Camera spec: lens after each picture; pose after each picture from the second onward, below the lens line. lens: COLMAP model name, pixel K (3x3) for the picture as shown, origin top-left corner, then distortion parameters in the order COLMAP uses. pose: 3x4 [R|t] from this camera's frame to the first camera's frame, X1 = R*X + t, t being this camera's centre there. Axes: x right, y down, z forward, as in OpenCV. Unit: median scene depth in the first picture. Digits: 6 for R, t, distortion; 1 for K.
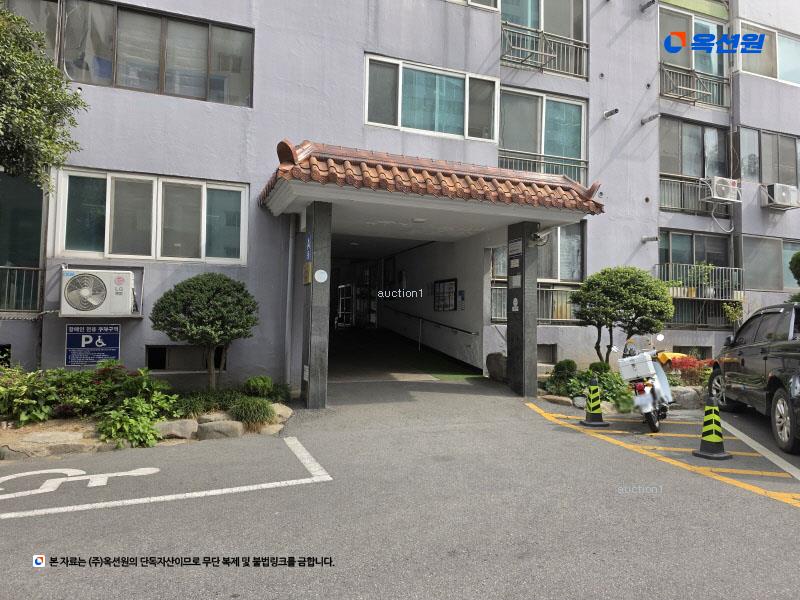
lens RADIAL K [[564.2, 0, 400.0], [0, 564.2, 300.0], [0, 0, 1]] dist [0.088133, -0.145567]
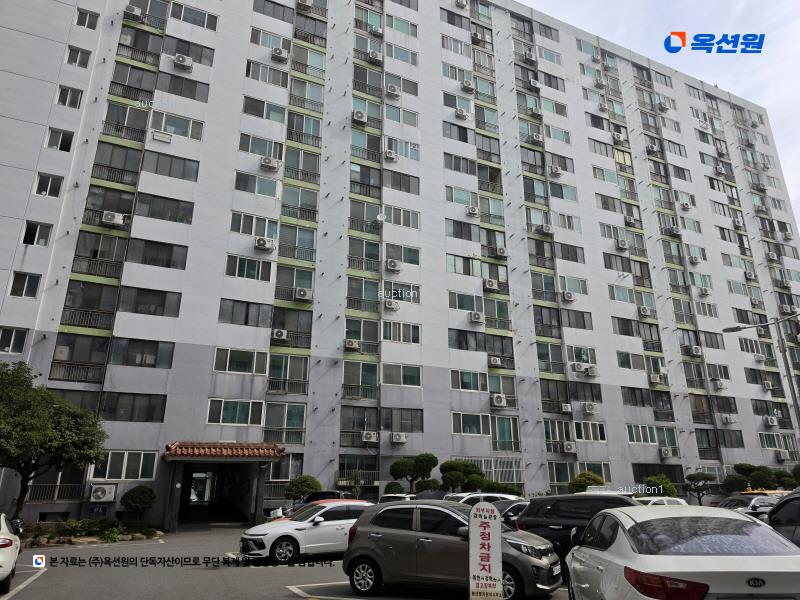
lens RADIAL K [[564.2, 0, 400.0], [0, 564.2, 300.0], [0, 0, 1]] dist [0.088133, -0.145567]
pose [[0.997362, -0.001071, 0.072574, 0.753189], [0.021852, 0.957927, -0.286180, -0.084220], [-0.069214, 0.287011, 0.955424, -2.095142]]
